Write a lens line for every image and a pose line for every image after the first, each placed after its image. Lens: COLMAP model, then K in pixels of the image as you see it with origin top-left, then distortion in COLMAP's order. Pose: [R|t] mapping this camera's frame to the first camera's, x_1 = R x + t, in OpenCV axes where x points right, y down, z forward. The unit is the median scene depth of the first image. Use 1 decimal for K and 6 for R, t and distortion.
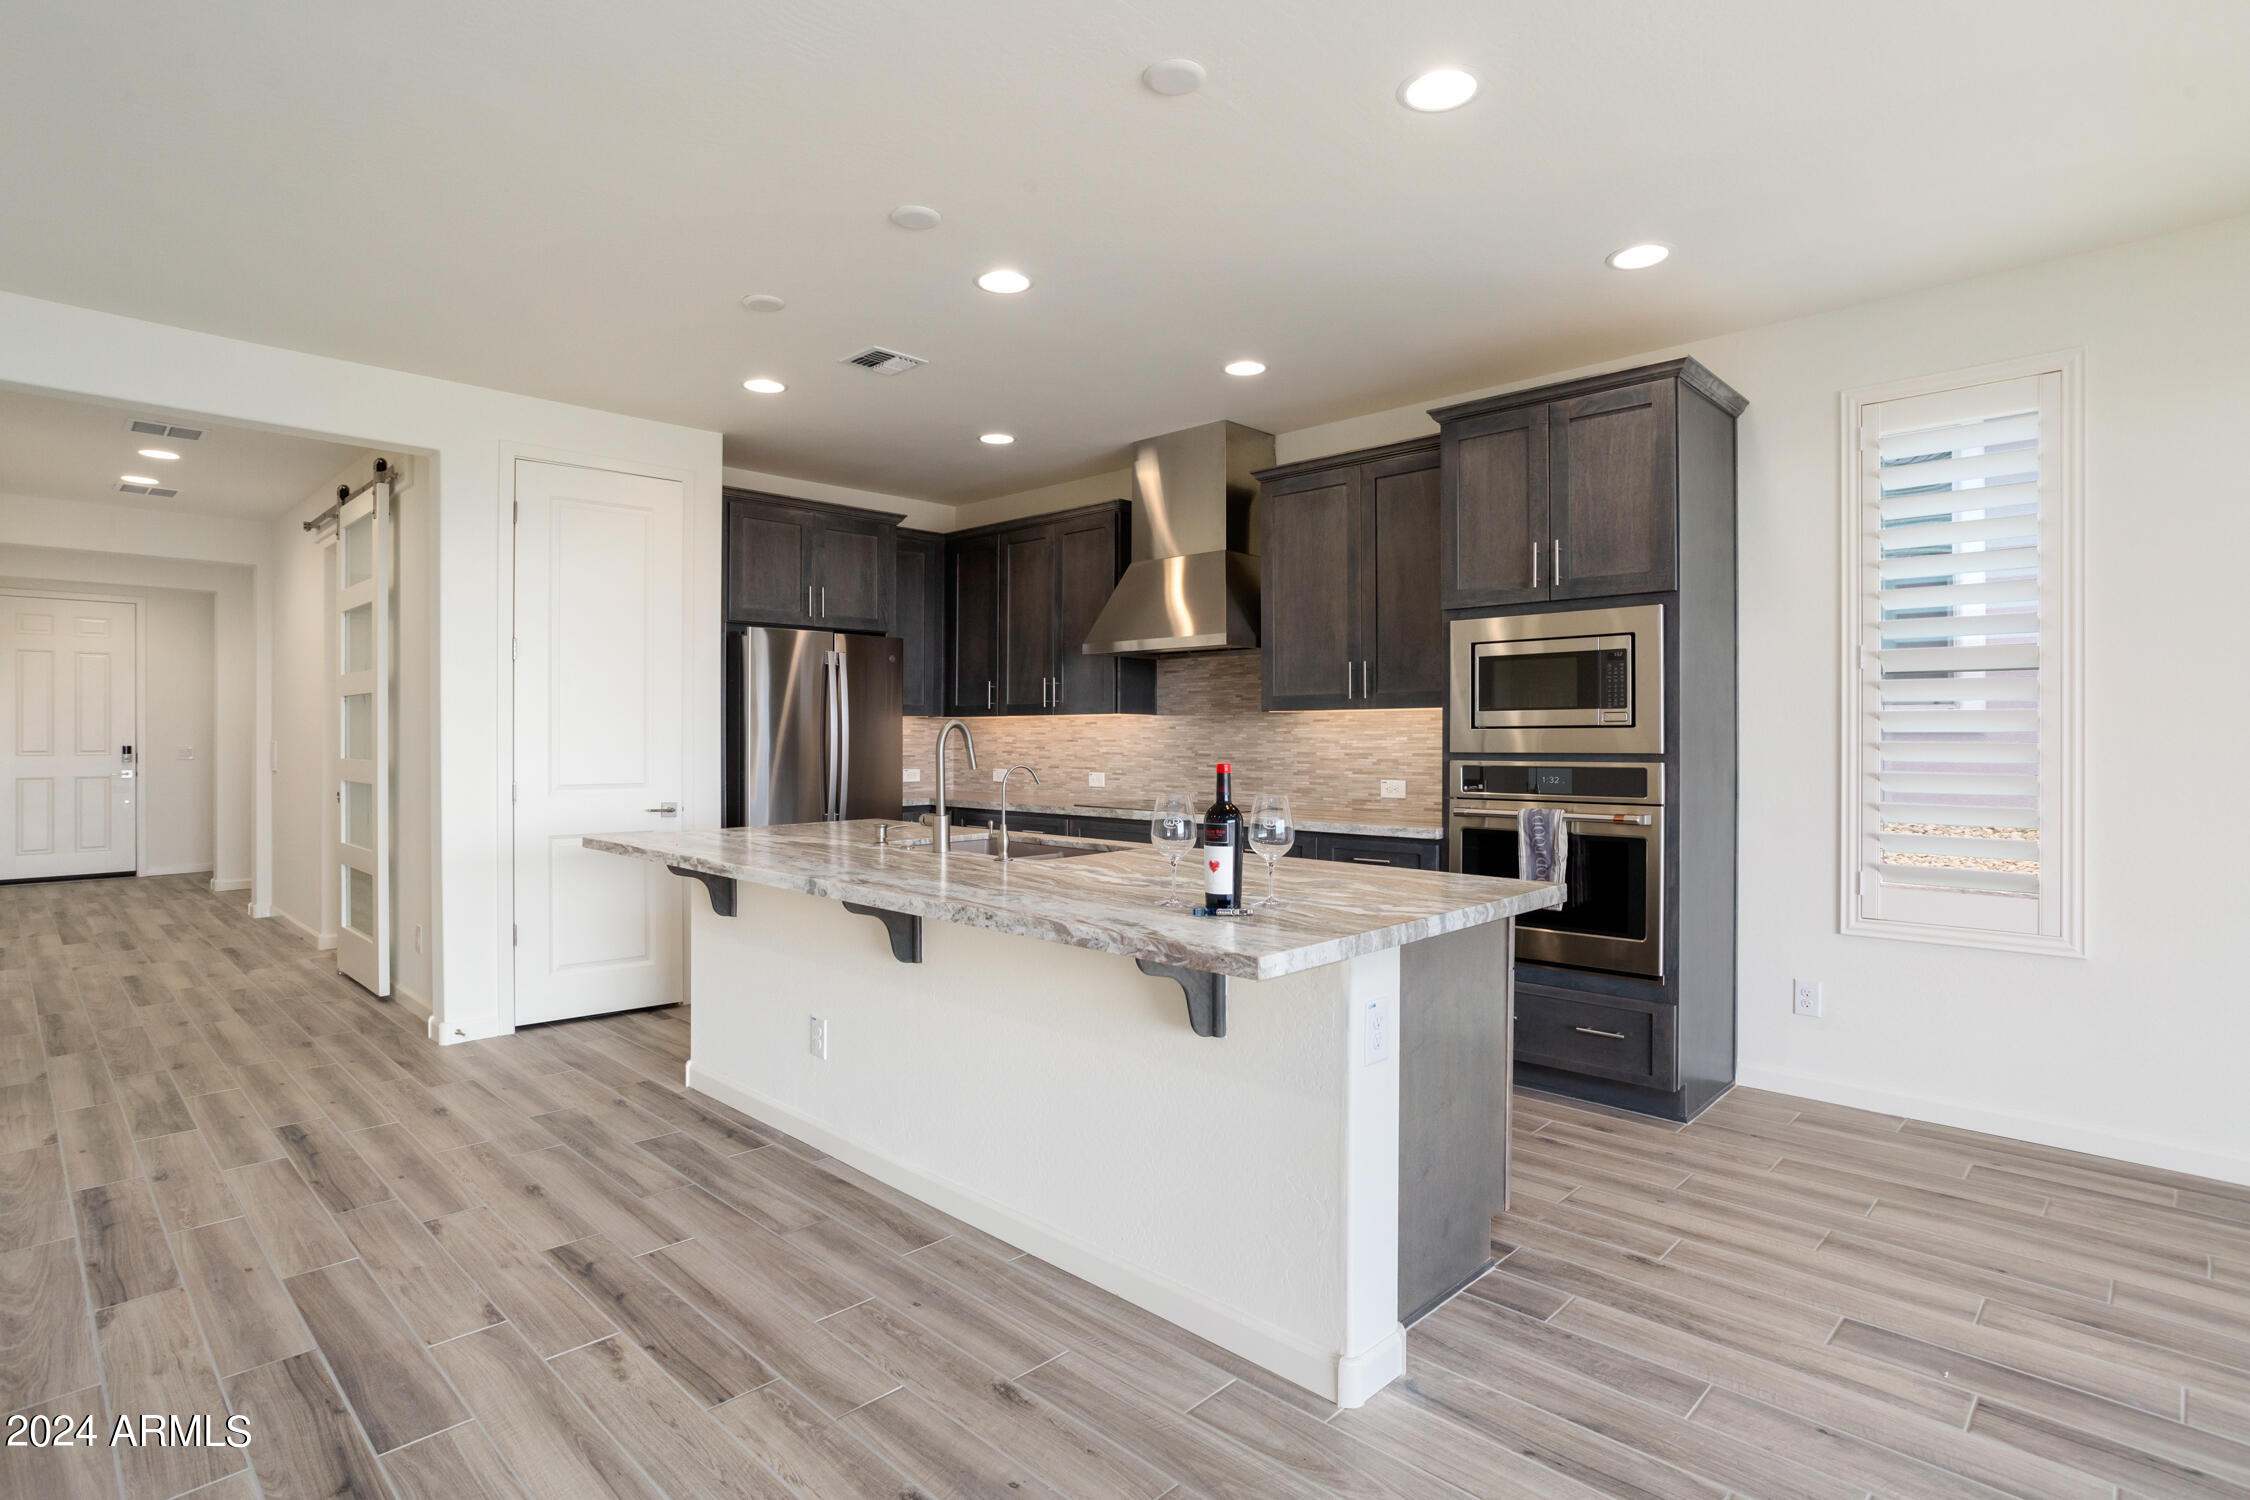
lens RADIAL K [[1120.5, 0, 1130.9], [0, 1120.5, 726.9], [0, 0, 1]] dist [-0.050411, 0.032107]
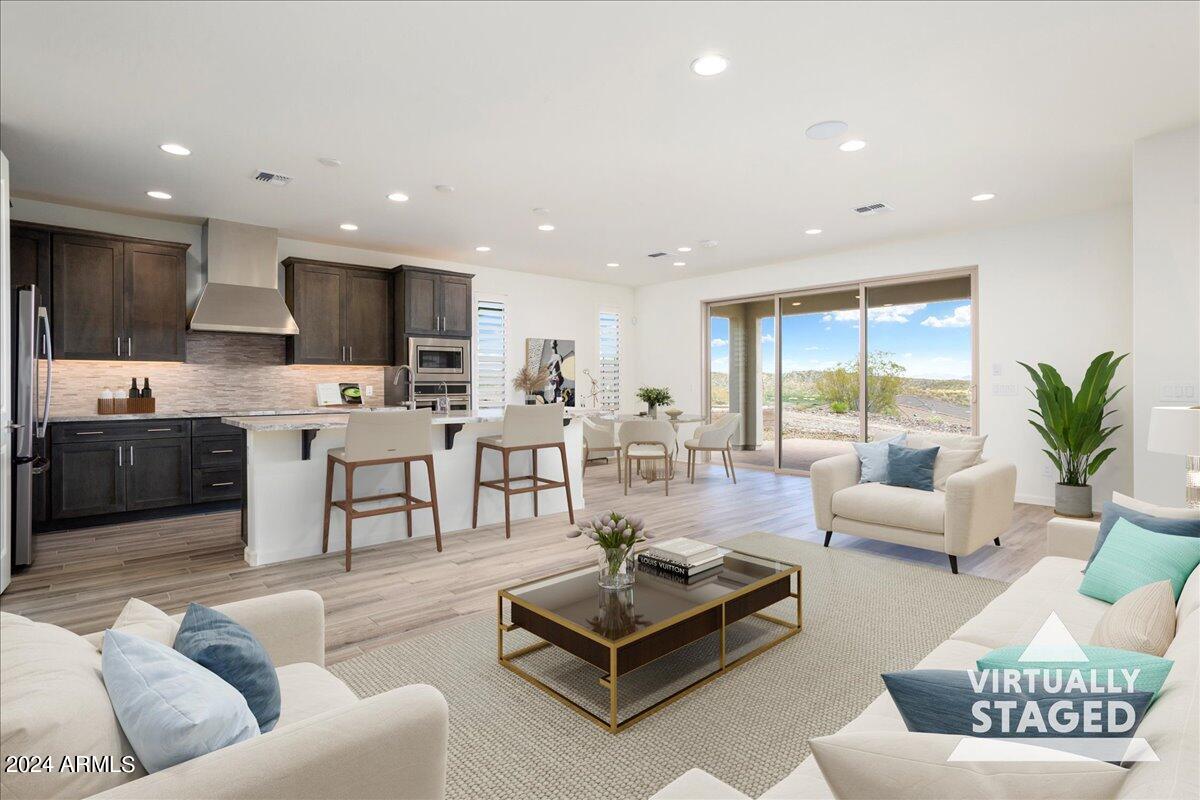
lens RADIAL K [[597.6, 0, 603.1], [0, 597.6, 387.7], [0, 0, 1]] dist [-0.050411, 0.032107]
pose [[0.066367, -0.002537, 0.997792, -1.469057], [-0.004100, 0.999988, 0.002816, 0.038765], [-0.997787, -0.004278, 0.066356, 0.434945]]
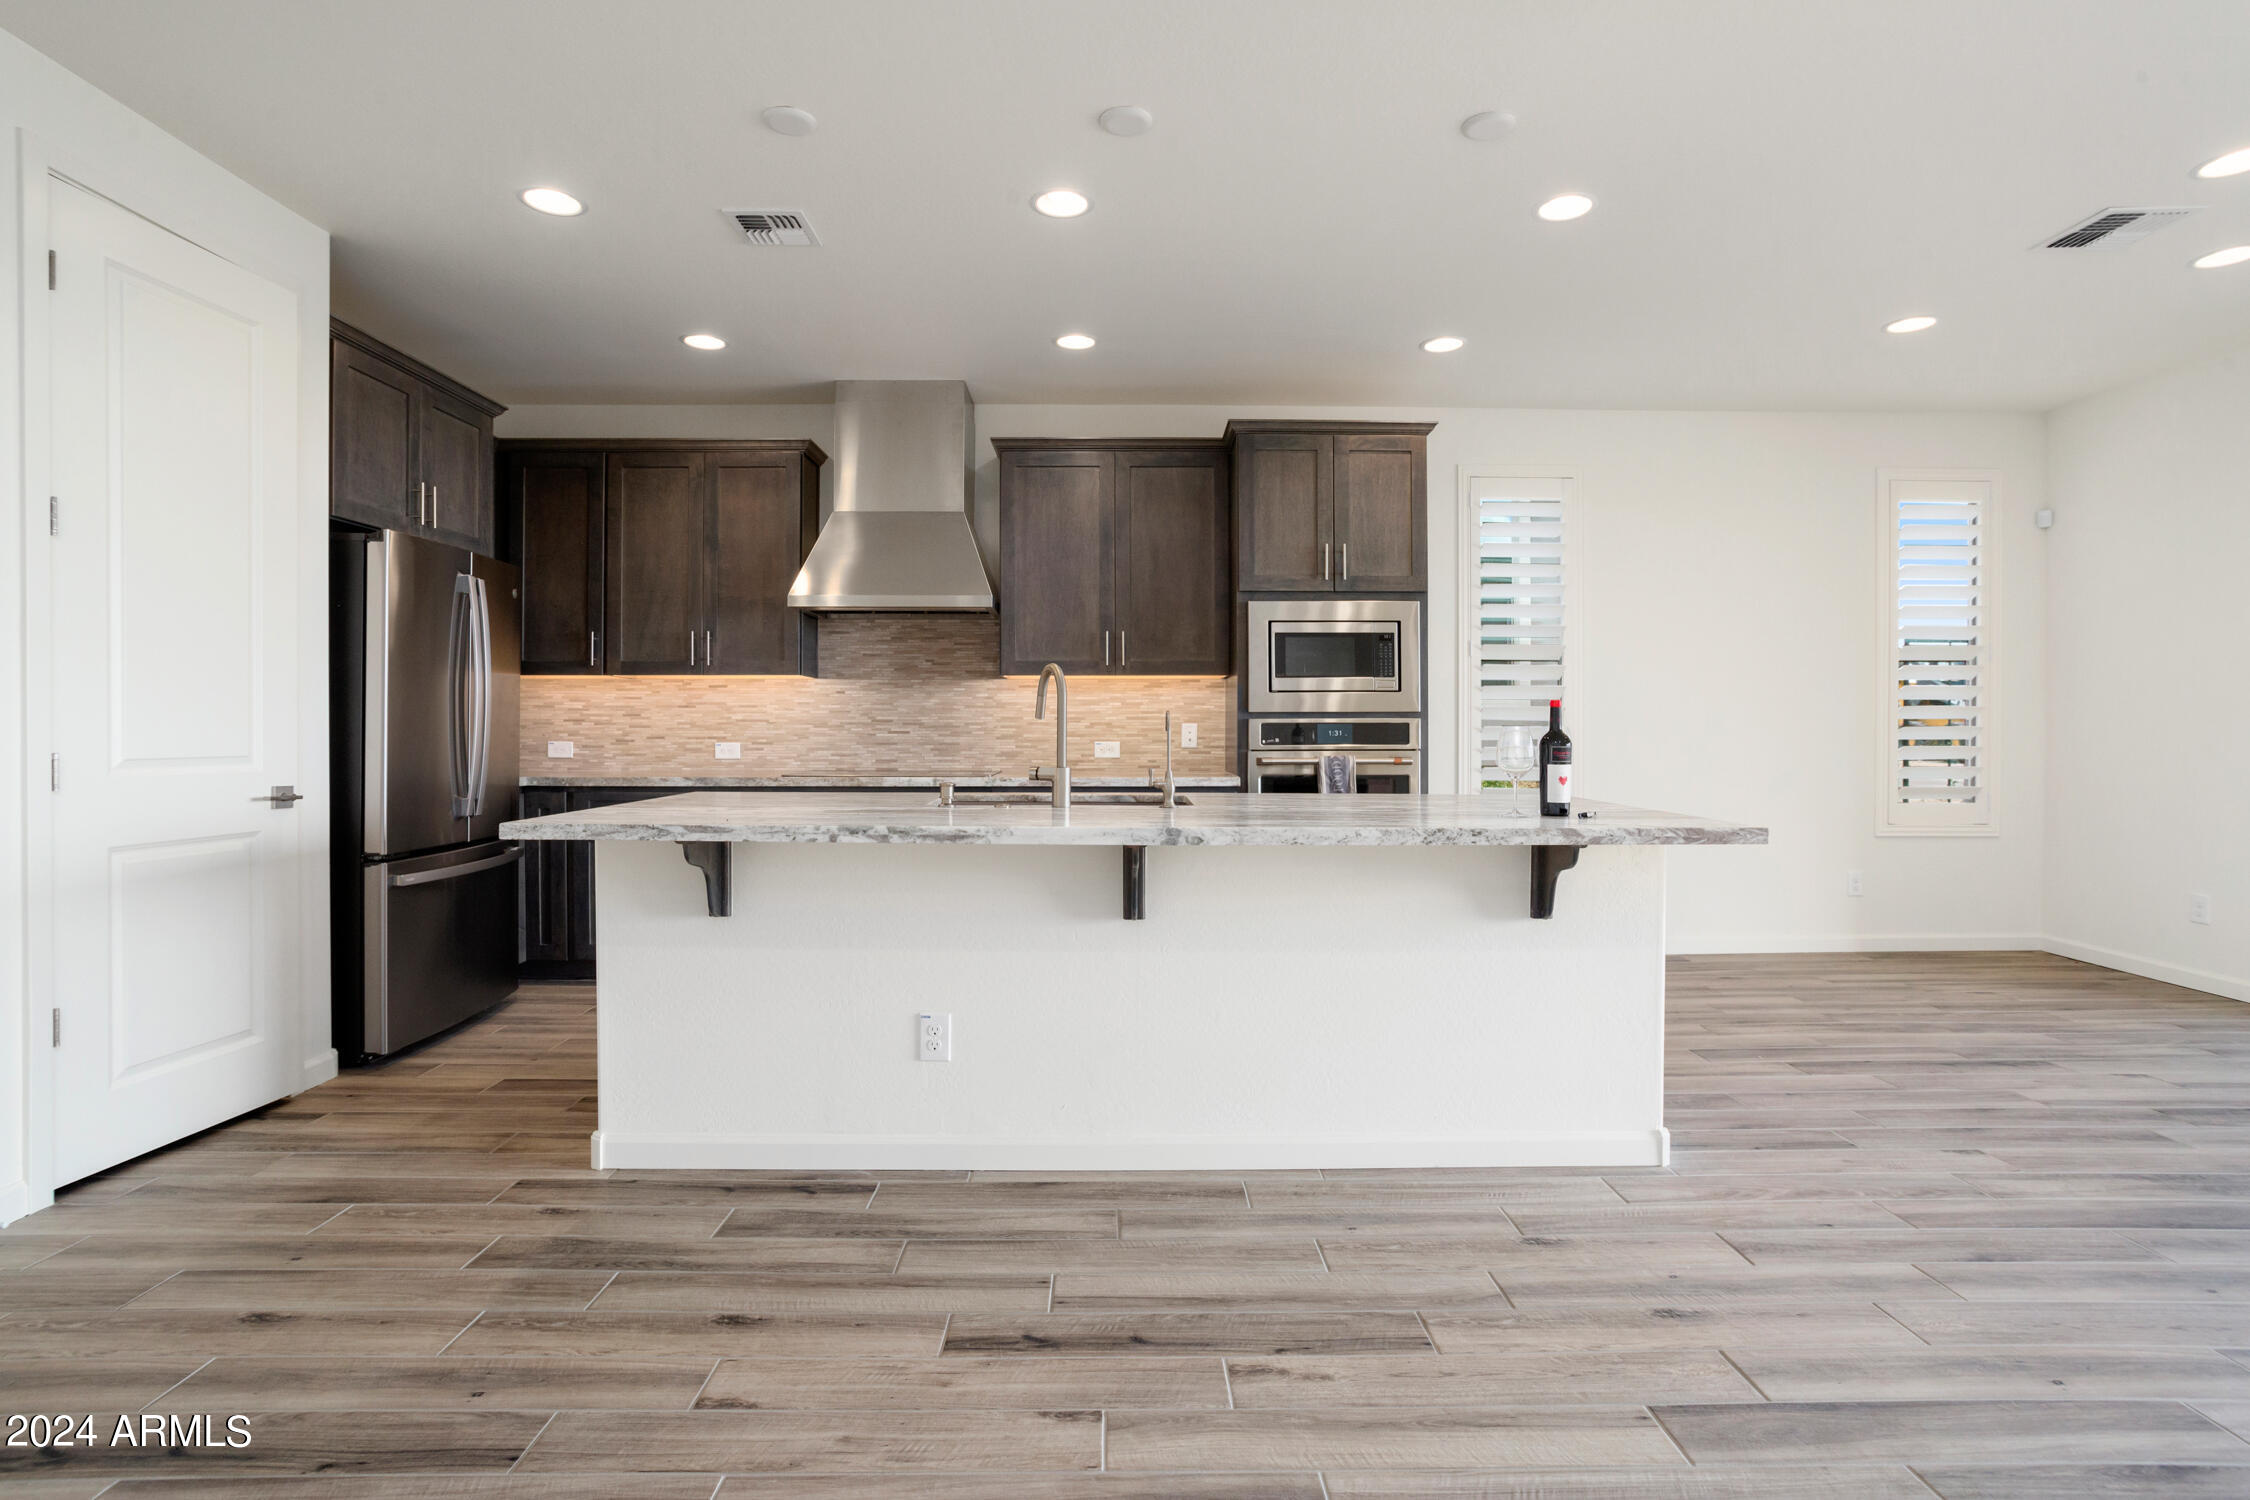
lens RADIAL K [[1104.5, 0, 1110.4], [0, 1104.5, 734.0], [0, 0, 1]] dist [-0.056260, 0.032466]
pose [[0.712637, -0.003081, 0.701527, -0.738710], [-0.006642, 0.999916, 0.011139, 0.039387], [-0.701502, -0.012597, 0.712556, 0.311292]]
